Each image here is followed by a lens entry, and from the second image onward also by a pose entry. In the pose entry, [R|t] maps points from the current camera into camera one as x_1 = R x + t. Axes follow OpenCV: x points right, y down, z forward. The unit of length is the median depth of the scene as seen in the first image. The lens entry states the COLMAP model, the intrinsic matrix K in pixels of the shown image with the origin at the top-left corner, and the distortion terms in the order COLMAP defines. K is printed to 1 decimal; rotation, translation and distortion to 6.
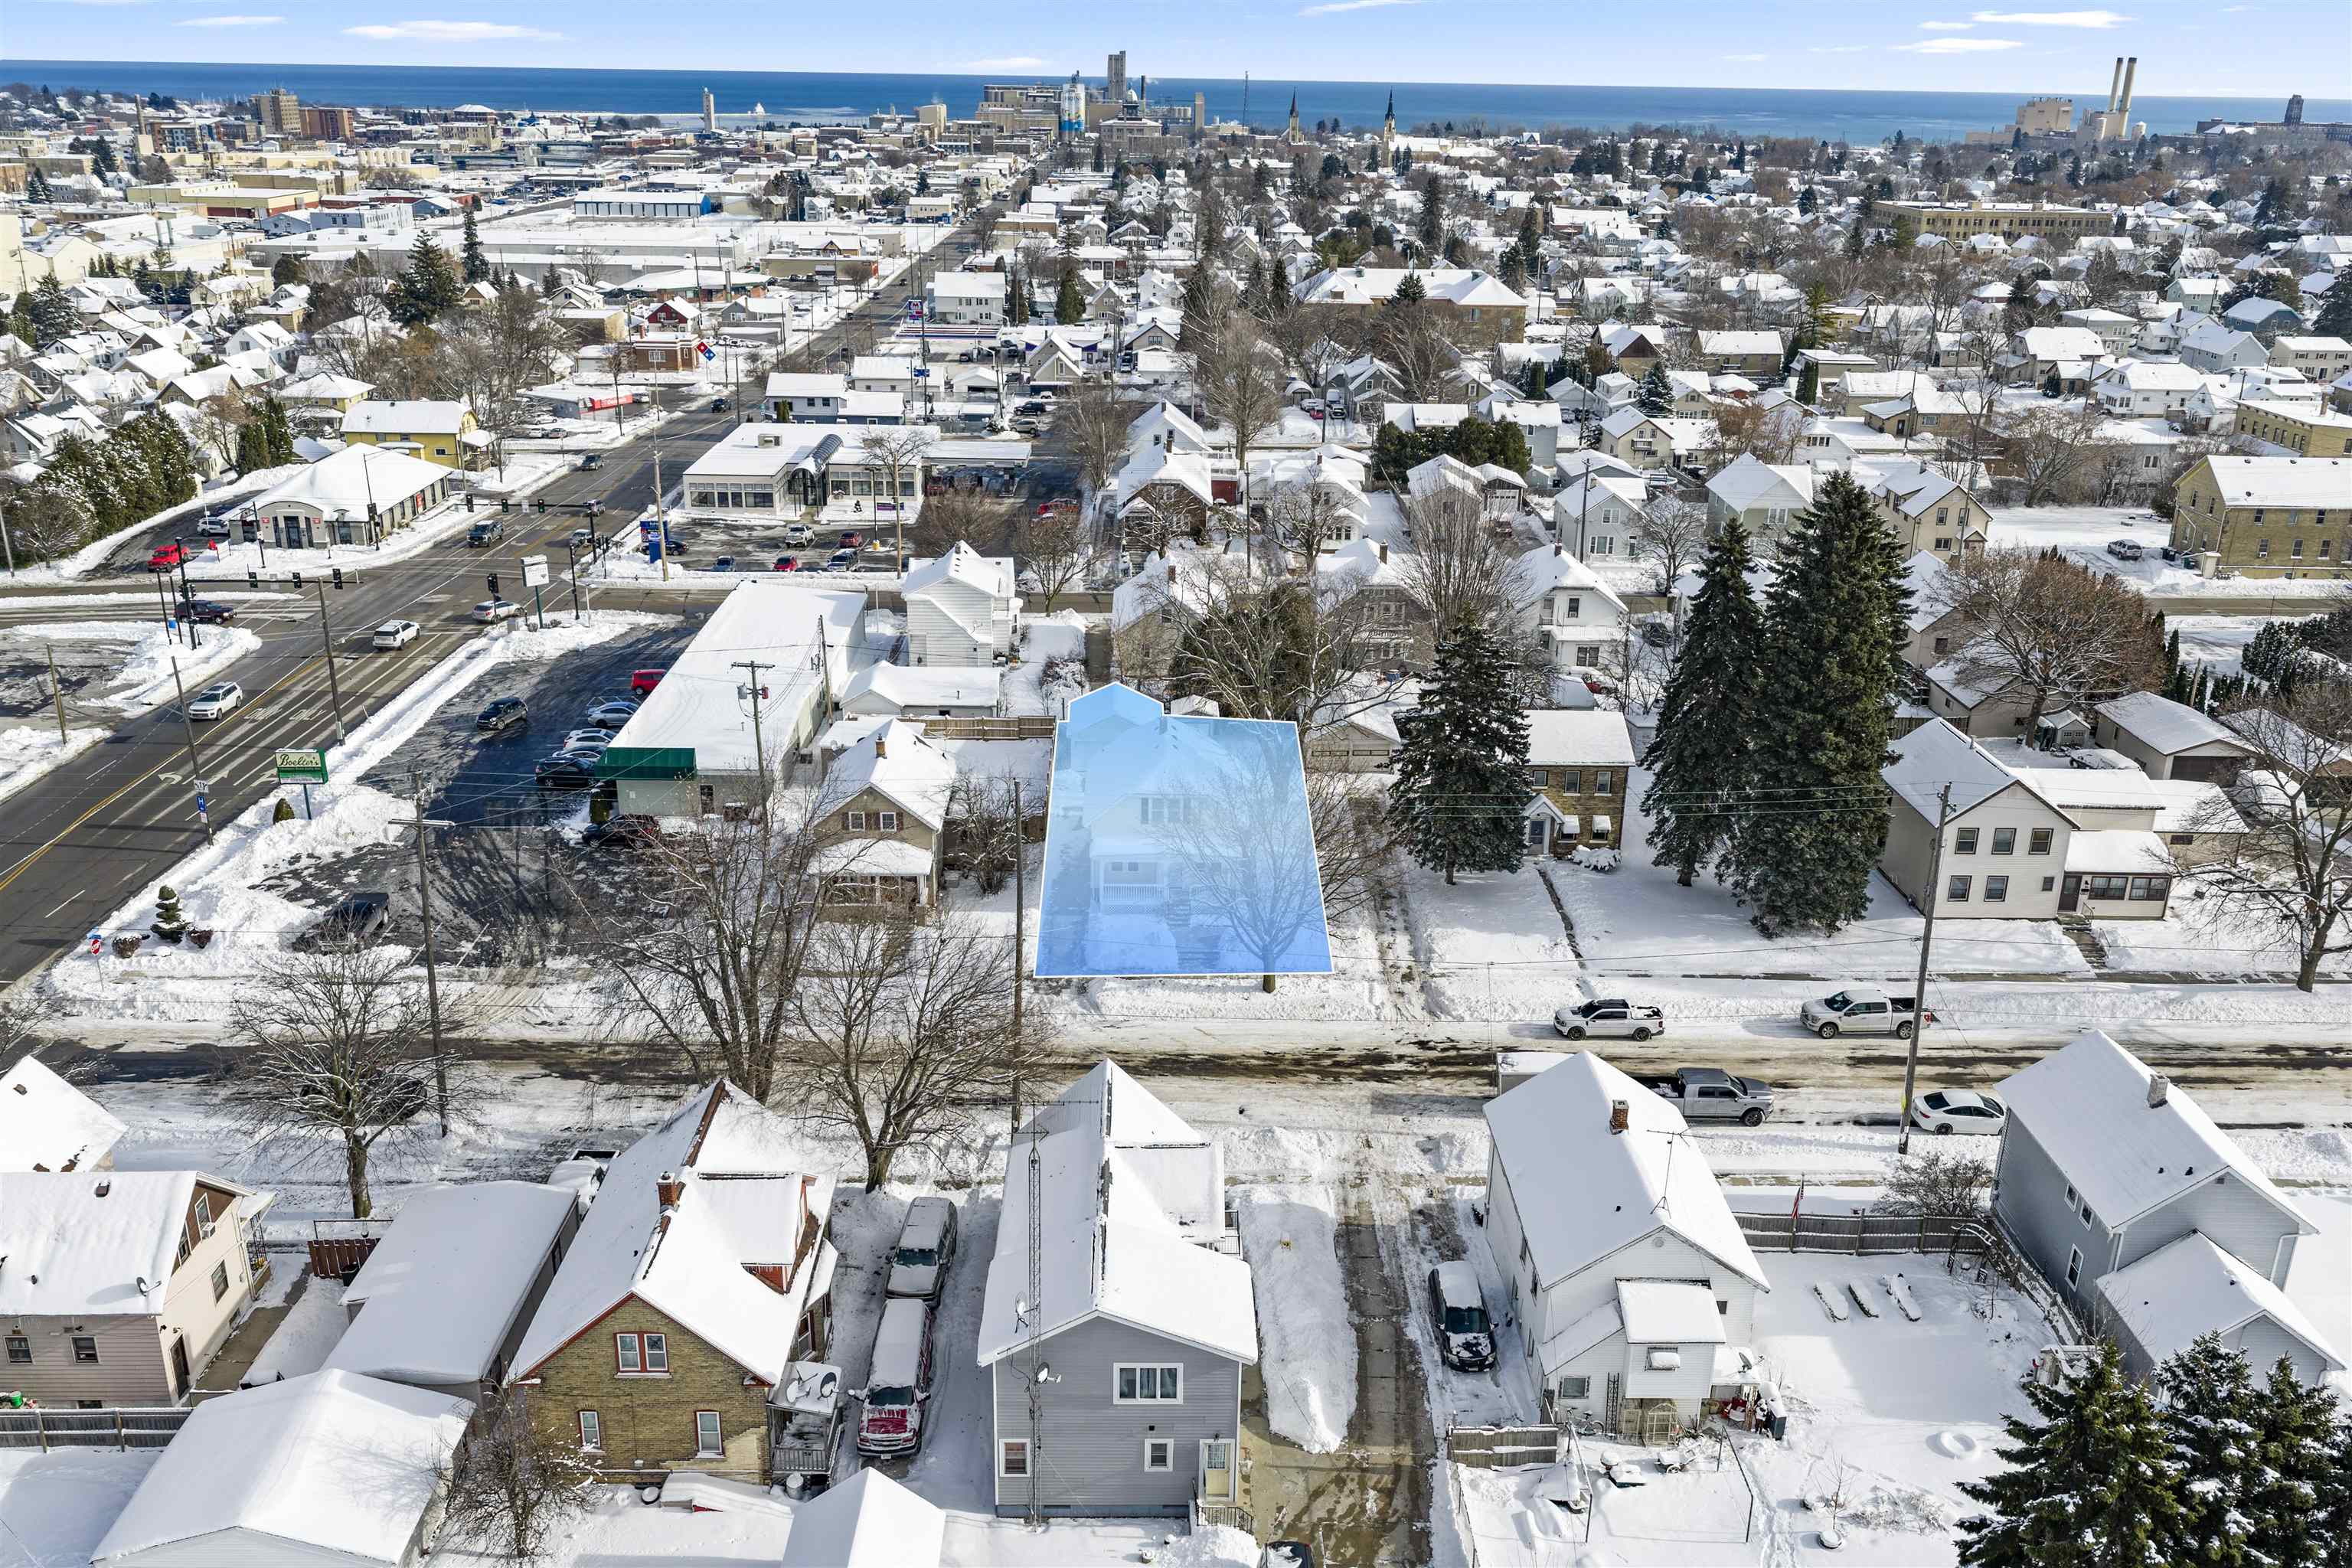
lens RADIAL K [[1943.6, 0, 1182.0], [0, 1943.6, 783.3], [0, 0, 1]] dist [0.005831, -0.012148]
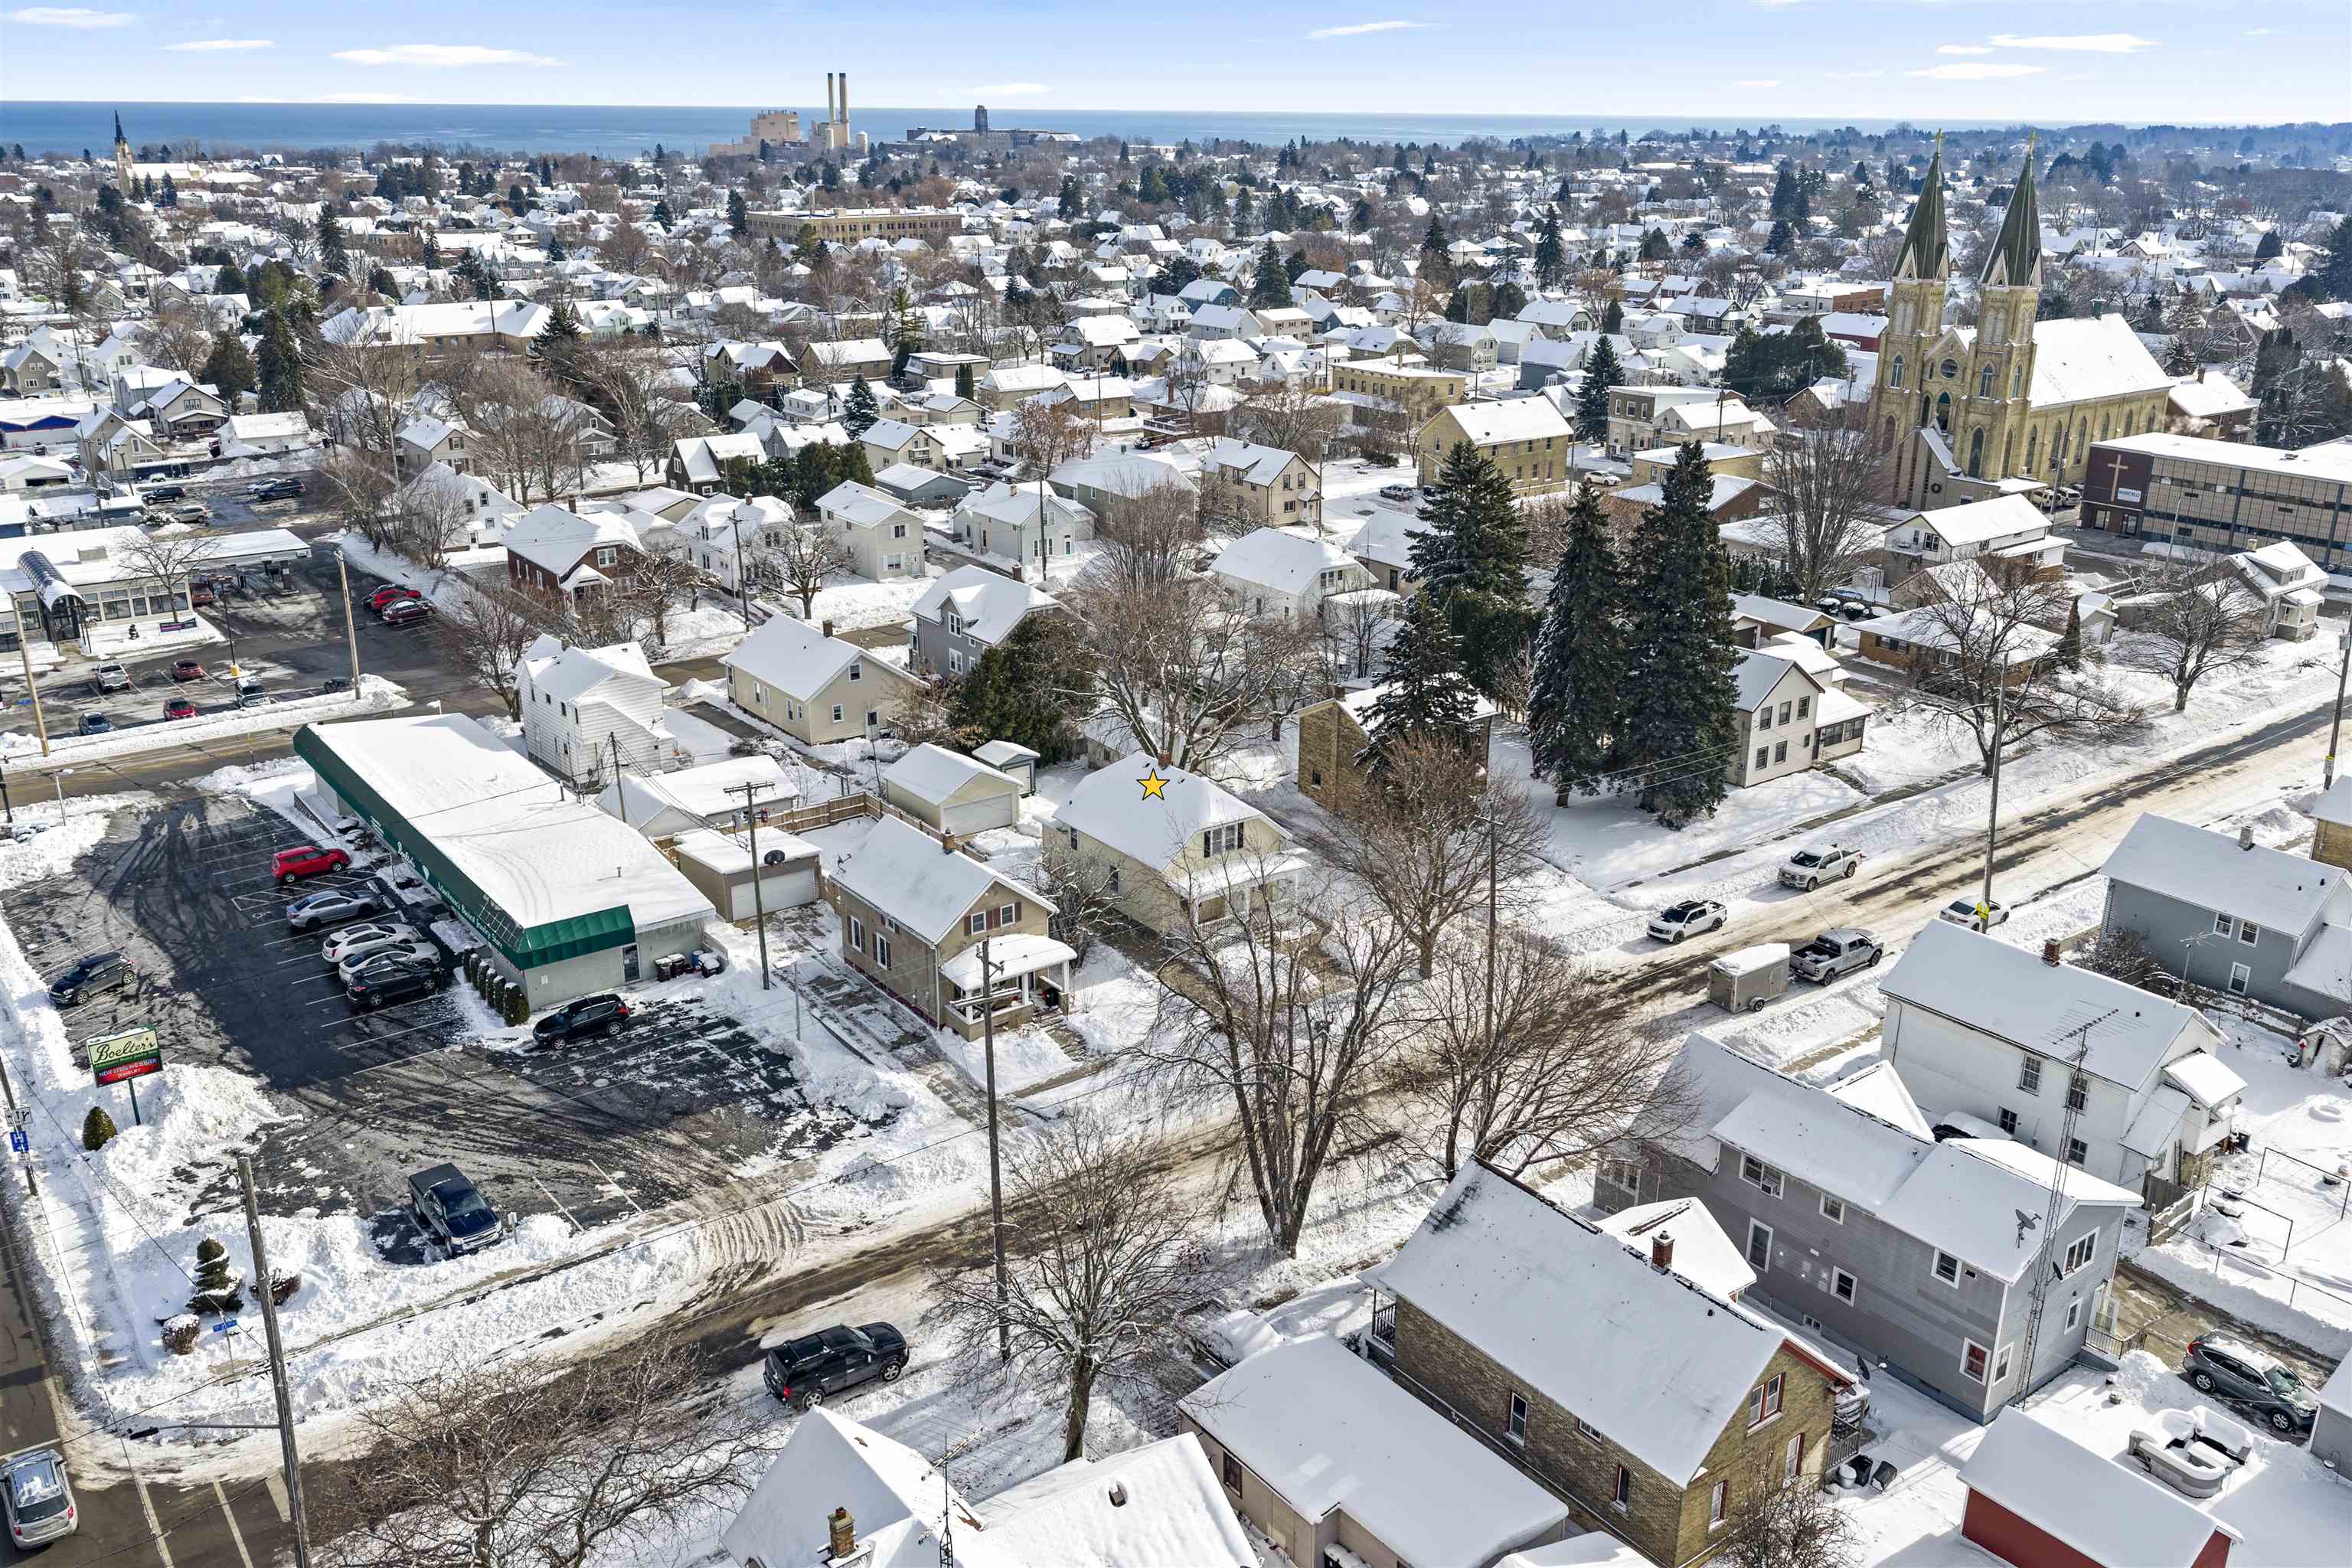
lens RADIAL K [[1943.6, 0, 1182.6], [0, 1943.6, 782.9], [0, 0, 1]] dist [0.005831, -0.012148]
pose [[0.806261, -0.203395, 0.555493, -0.514770], [0.207168, 0.976649, 0.056911, -0.067752], [-0.554097, 0.069195, 0.829571, 0.163289]]
